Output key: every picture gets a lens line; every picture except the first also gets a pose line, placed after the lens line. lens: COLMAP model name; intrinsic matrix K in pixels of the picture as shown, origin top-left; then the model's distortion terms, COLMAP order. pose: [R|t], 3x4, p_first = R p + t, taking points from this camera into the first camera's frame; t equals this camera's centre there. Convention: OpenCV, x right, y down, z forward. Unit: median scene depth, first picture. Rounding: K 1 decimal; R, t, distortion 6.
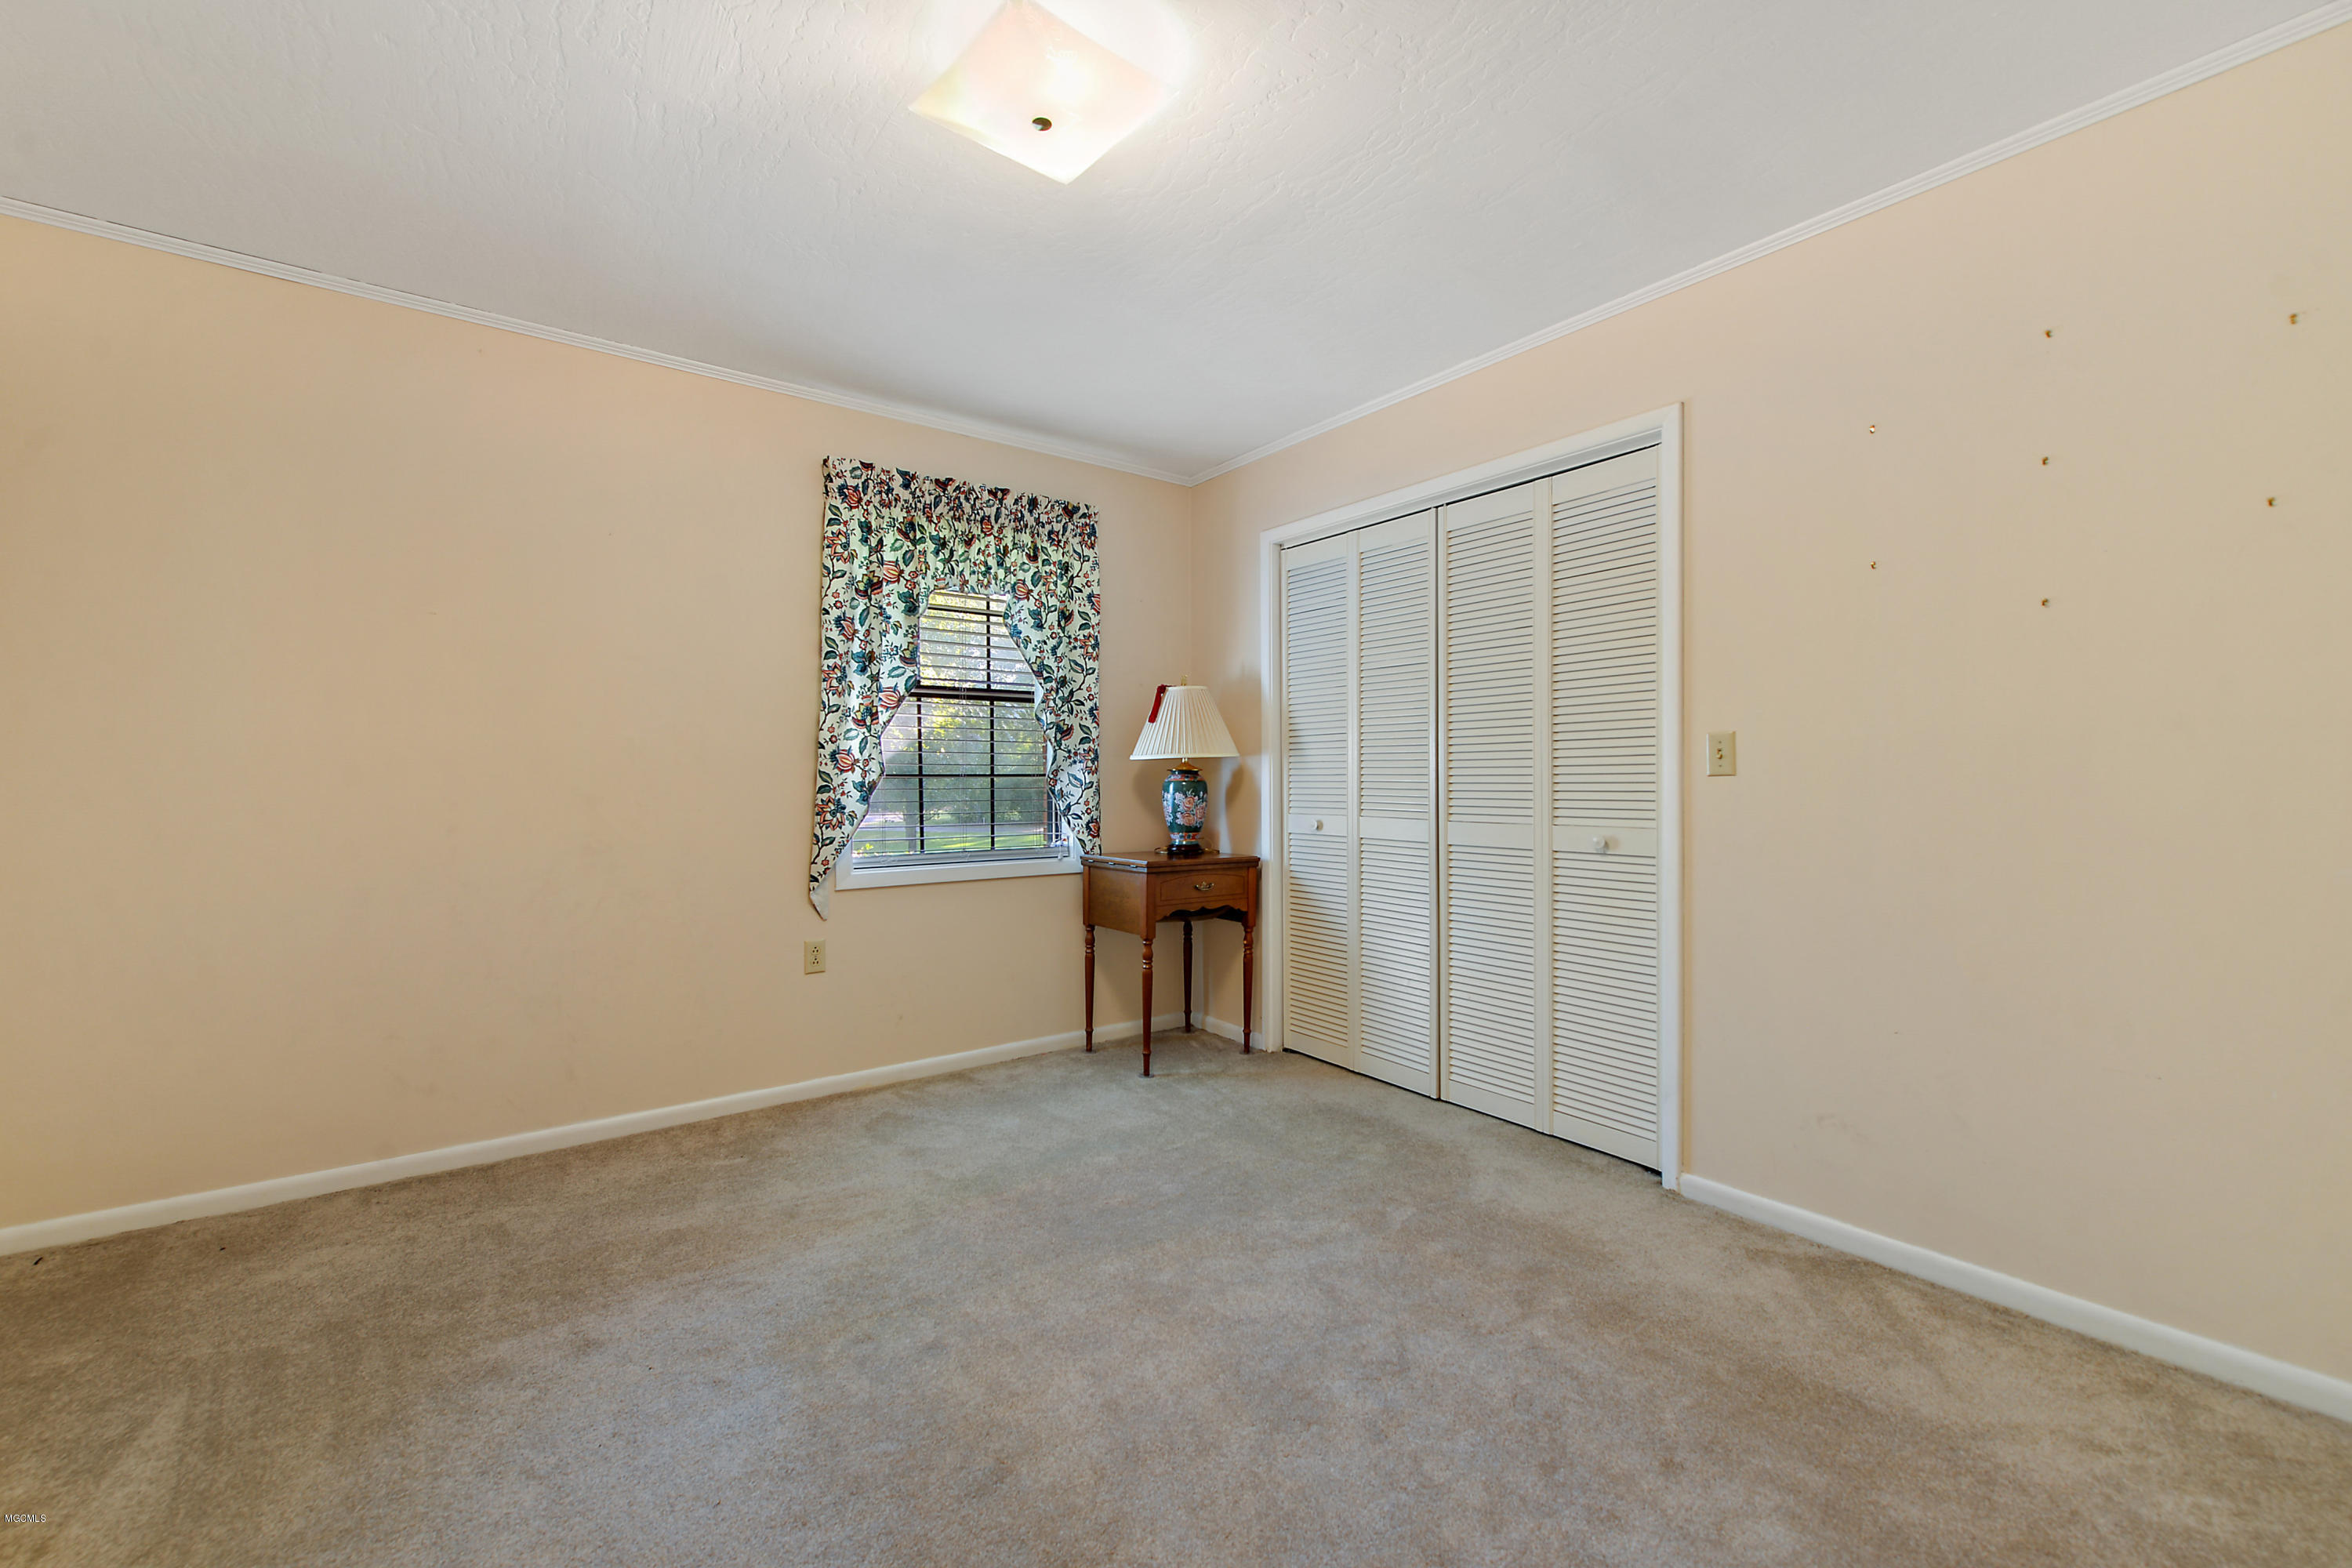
lens RADIAL K [[960.6, 0, 1183.0], [0, 960.6, 787.3], [0, 0, 1]] dist [0.001682, 0.000176]
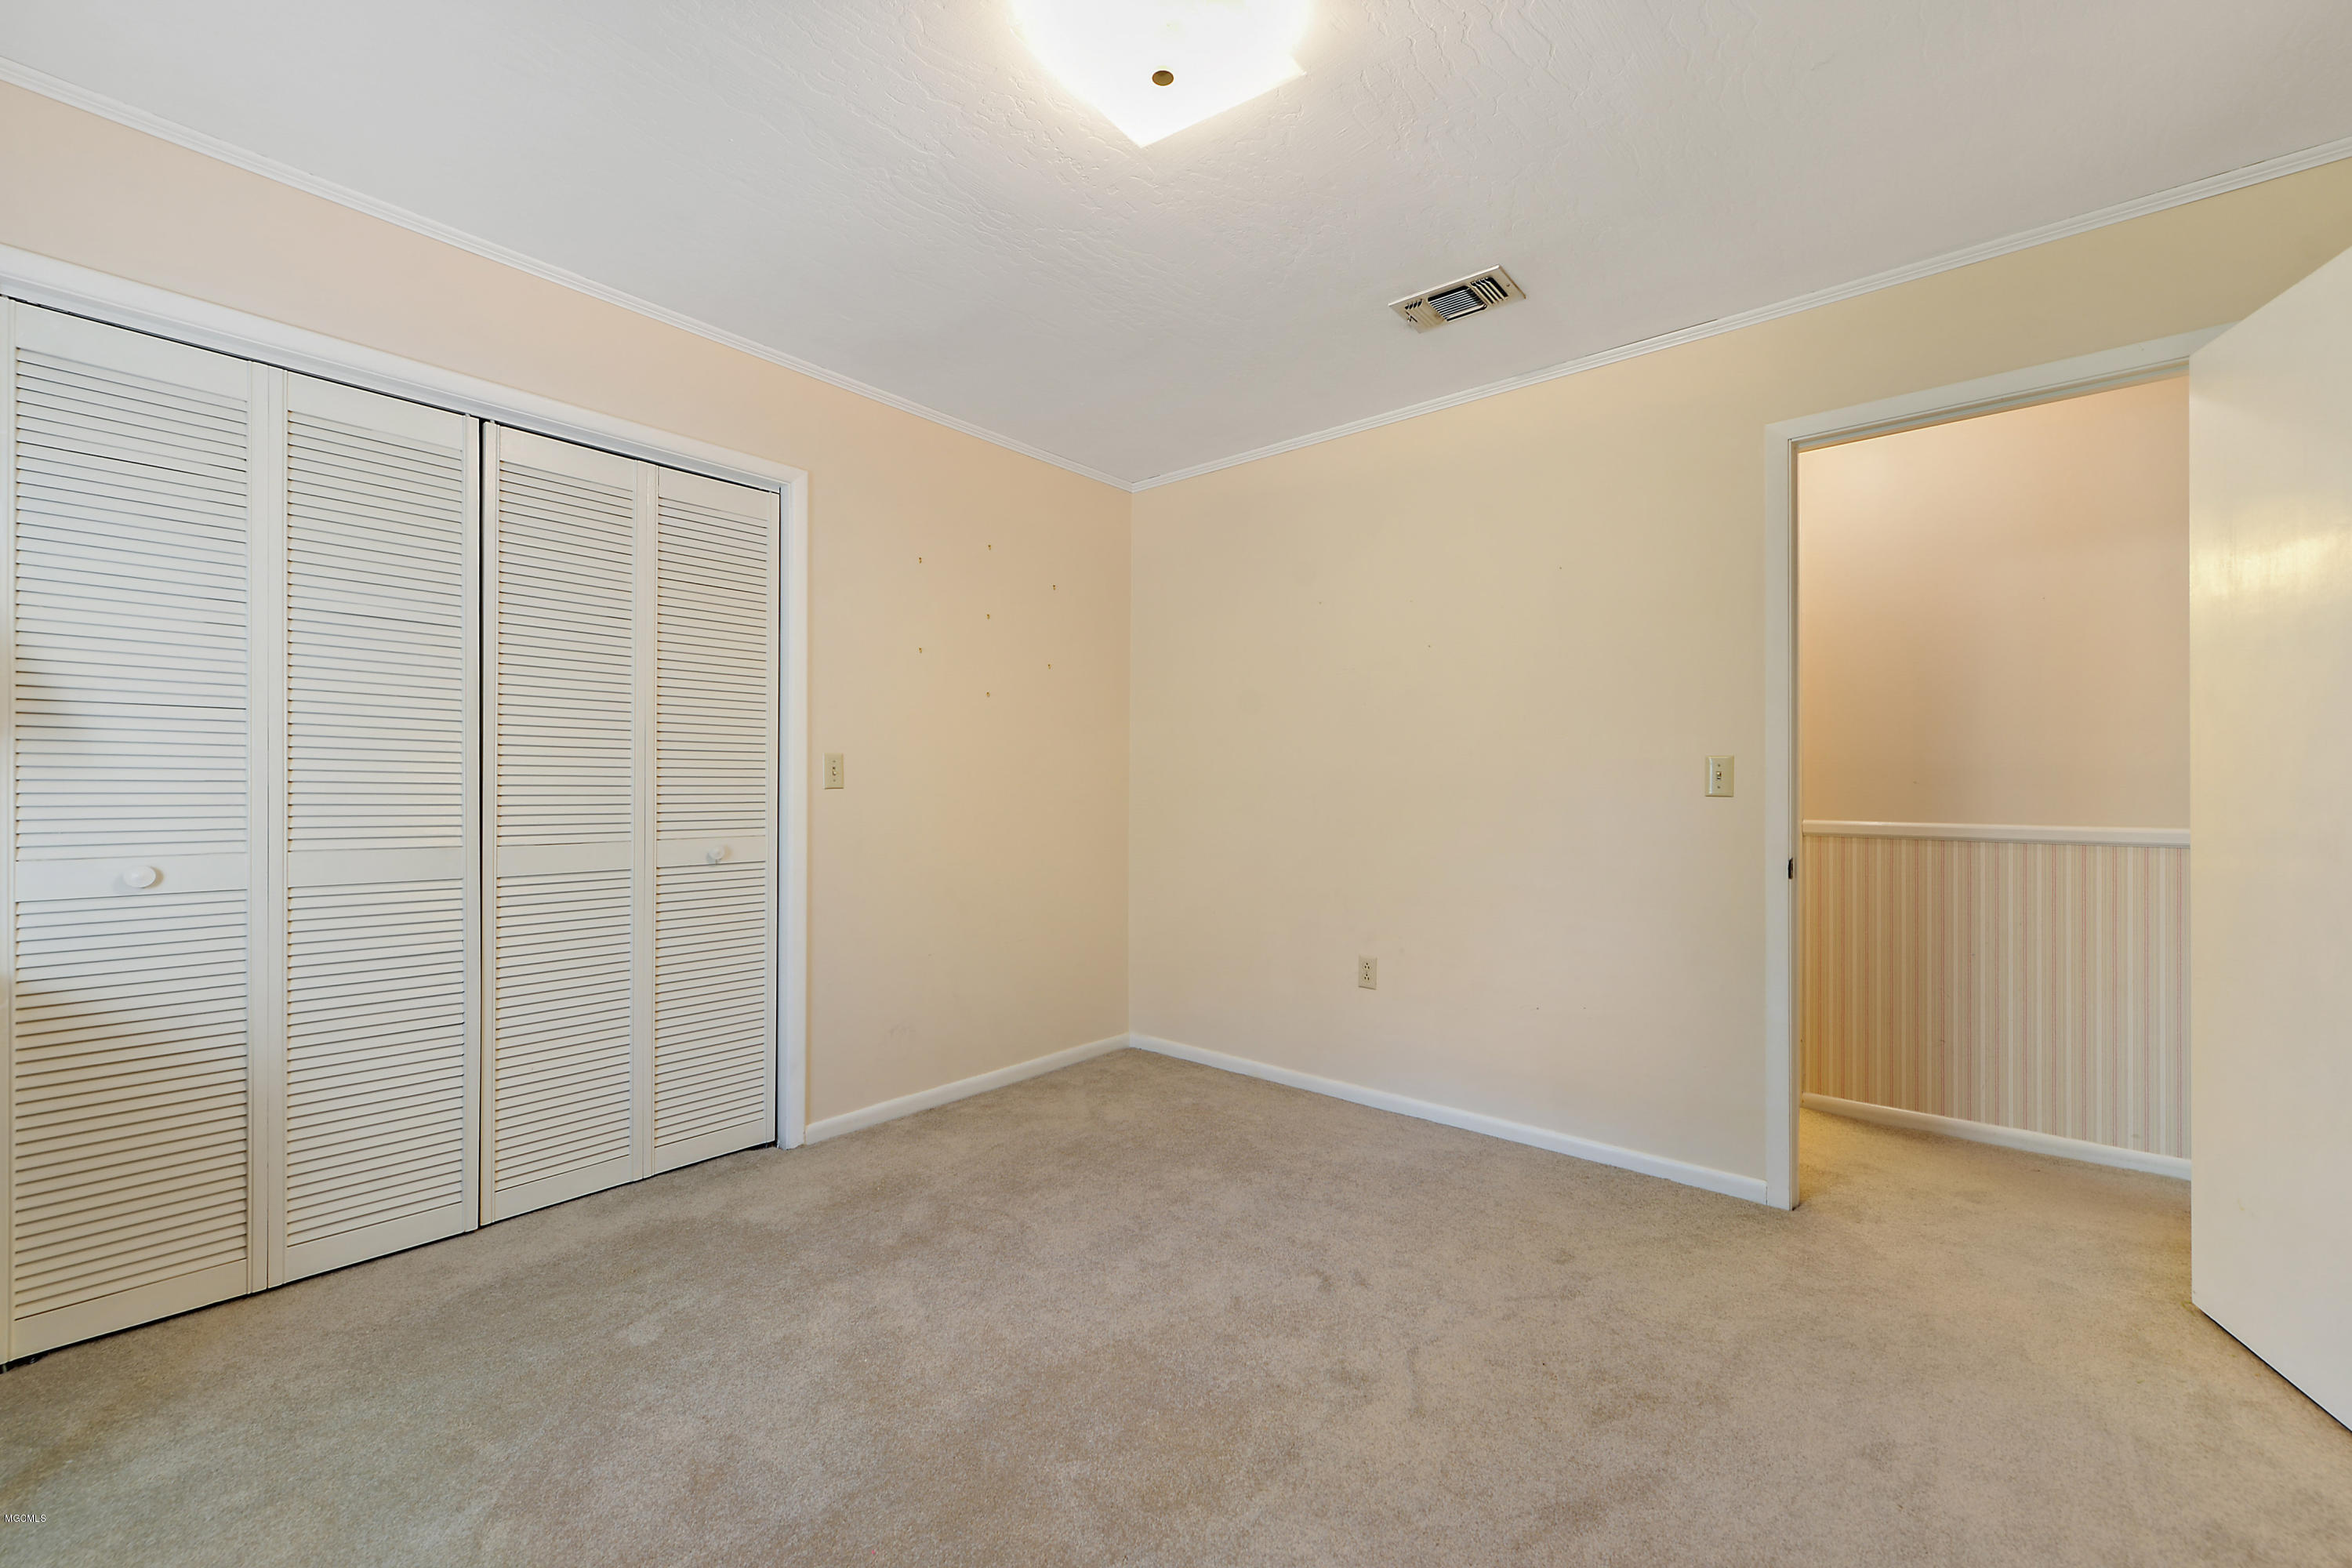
lens RADIAL K [[946.4, 0, 1183.4], [0, 946.4, 782.8], [0, 0, 1]] dist [0.012561, 0.000216]
pose [[-0.230117, 0.003861, 0.973155, -0.657682], [-0.000736, 0.999991, -0.004142, -0.013201], [-0.973163, -0.001670, -0.230113, 0.748231]]
